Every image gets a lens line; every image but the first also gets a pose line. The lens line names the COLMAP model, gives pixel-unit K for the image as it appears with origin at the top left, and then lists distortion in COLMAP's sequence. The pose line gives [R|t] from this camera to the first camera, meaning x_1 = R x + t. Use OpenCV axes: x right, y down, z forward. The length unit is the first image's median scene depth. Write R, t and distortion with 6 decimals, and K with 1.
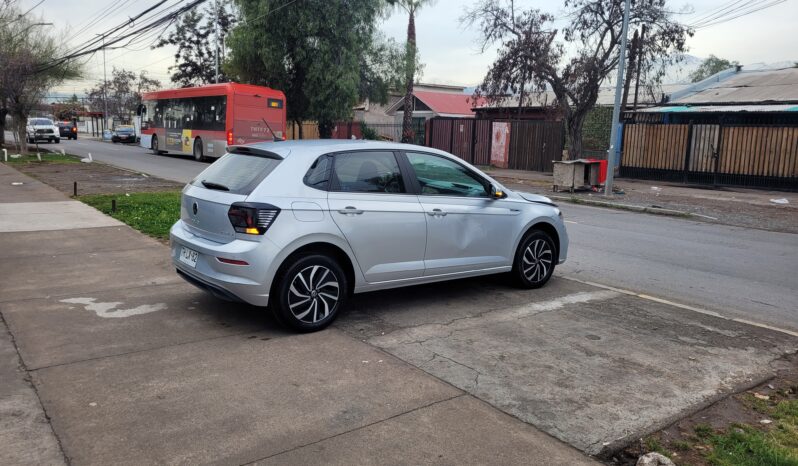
lens RADIAL K [[600.9, 0, 400.7], [0, 600.9, 232.0], [0, 0, 1]] dist [0.039762, -0.013390]
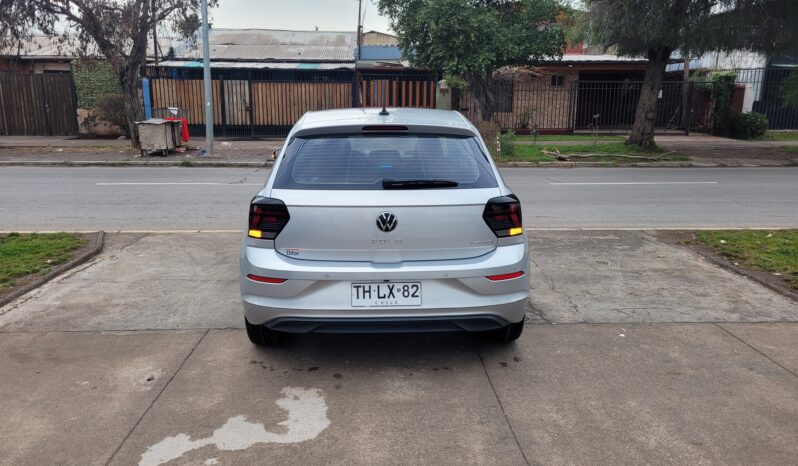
lens RADIAL K [[600.9, 0, 392.7], [0, 600.9, 230.0], [0, 0, 1]] dist [0.039762, -0.013390]
pose [[0.582240, -0.200889, 0.787807, -0.874041], [0.143675, 0.979166, 0.143501, -0.126118], [-0.800222, 0.029636, 0.598972, 0.606369]]
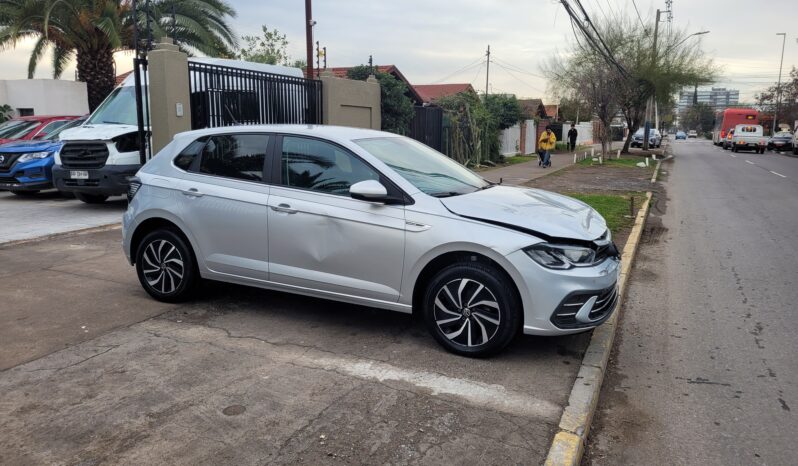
lens RADIAL K [[600.9, 0, 385.1], [0, 600.9, 195.0], [0, 0, 1]] dist [0.039762, -0.013390]
pose [[0.456867, 0.070168, -0.886763, 0.957242], [-0.146298, 0.989236, 0.002903, -0.081598], [0.877422, 0.128406, 0.462215, 0.810711]]
